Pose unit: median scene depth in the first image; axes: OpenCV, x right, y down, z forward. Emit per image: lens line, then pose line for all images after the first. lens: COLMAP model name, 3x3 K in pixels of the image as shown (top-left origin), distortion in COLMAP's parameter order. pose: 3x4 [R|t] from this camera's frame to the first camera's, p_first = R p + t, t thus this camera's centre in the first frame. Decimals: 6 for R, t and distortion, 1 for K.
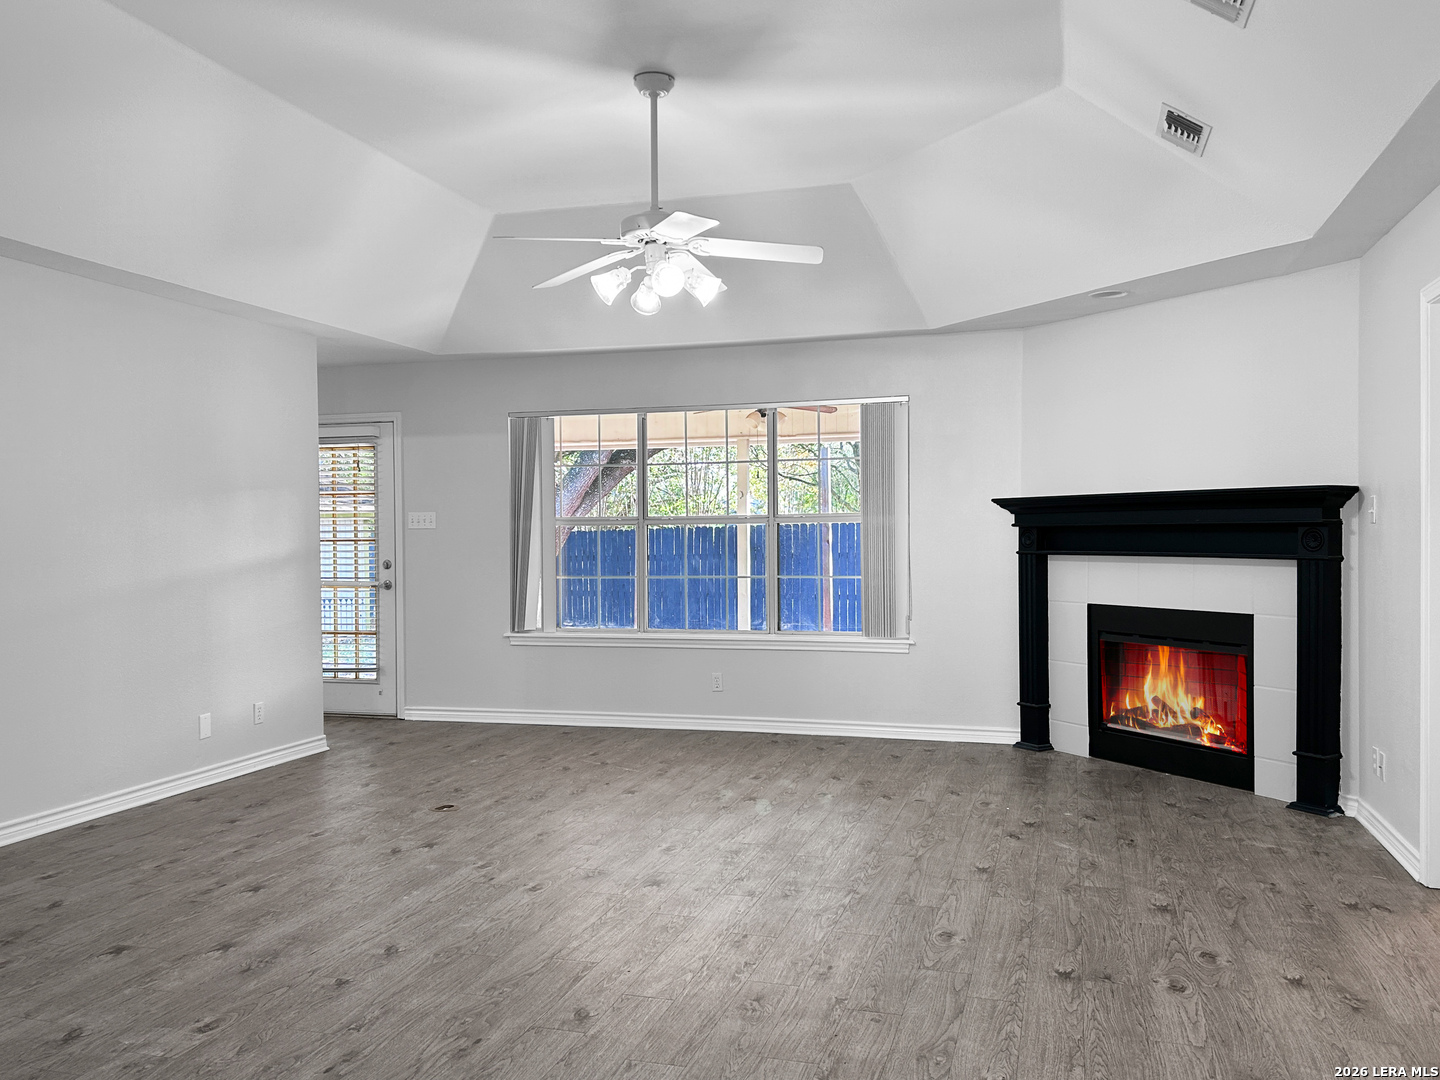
lens RADIAL K [[1132.2, 0, 719.0], [0, 1132.2, 539.4], [0, 0, 1]] dist [-0.036333, -0.006799]
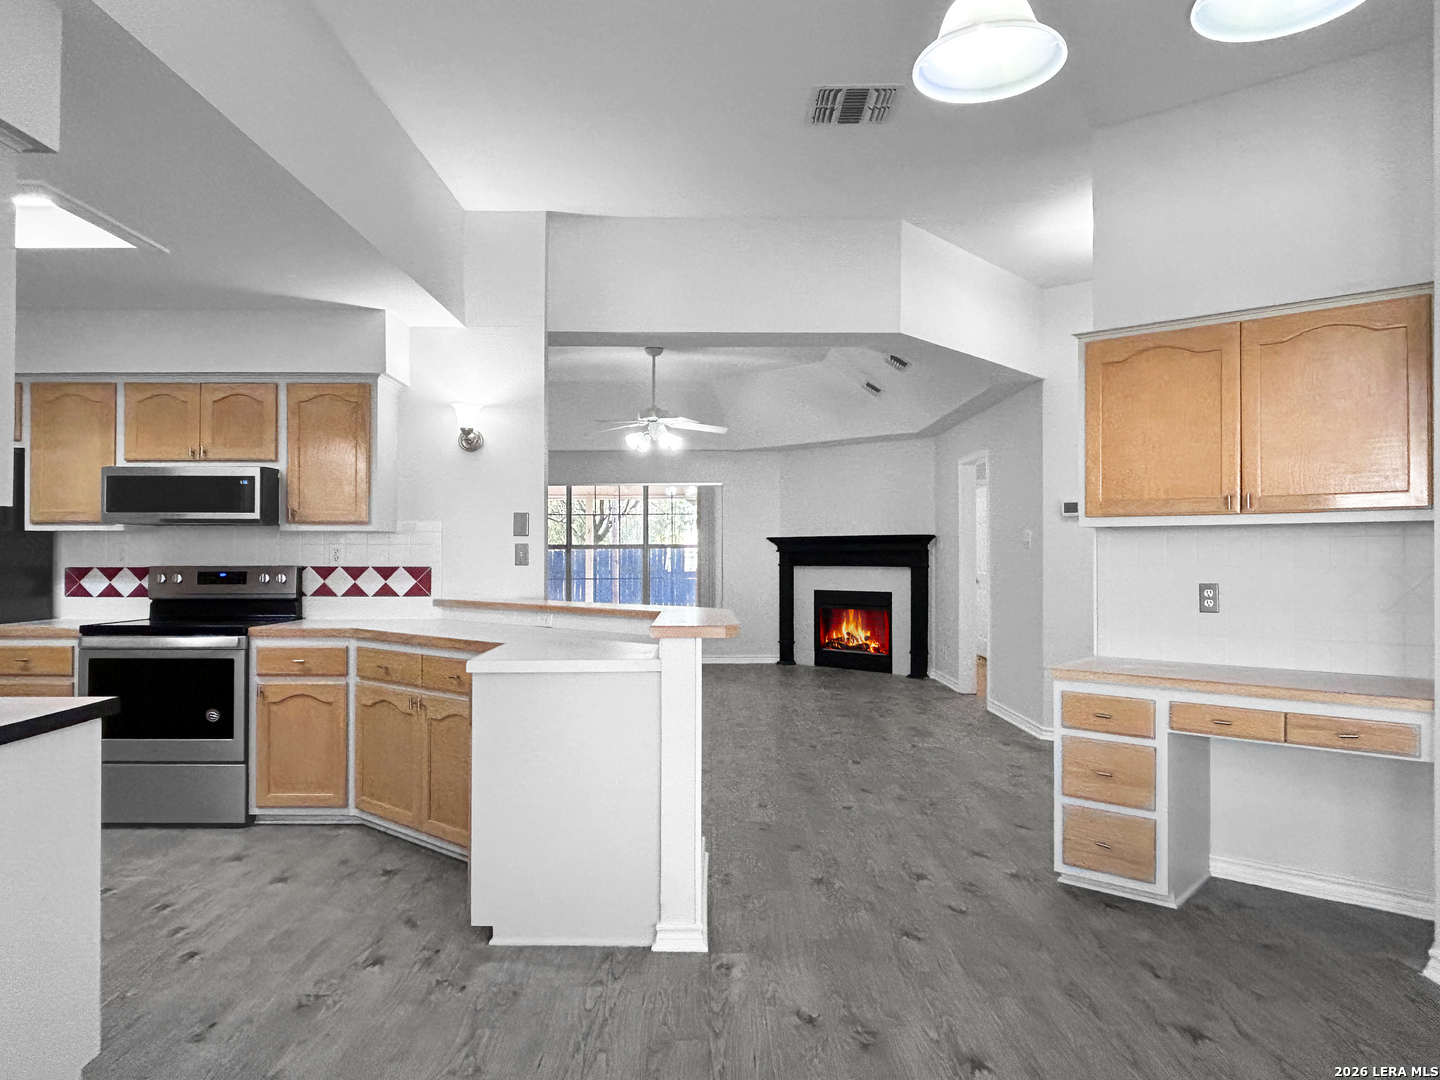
lens RADIAL K [[965.9, 0, 720.3], [0, 965.9, 541.3], [0, 0, 1]] dist [0.005586, 0.000770]
pose [[0.954647, 0.015527, 0.297334, -0.384542], [-0.007313, 0.999561, -0.028719, 0.022404], [-0.297649, 0.025242, 0.954342, -0.667915]]
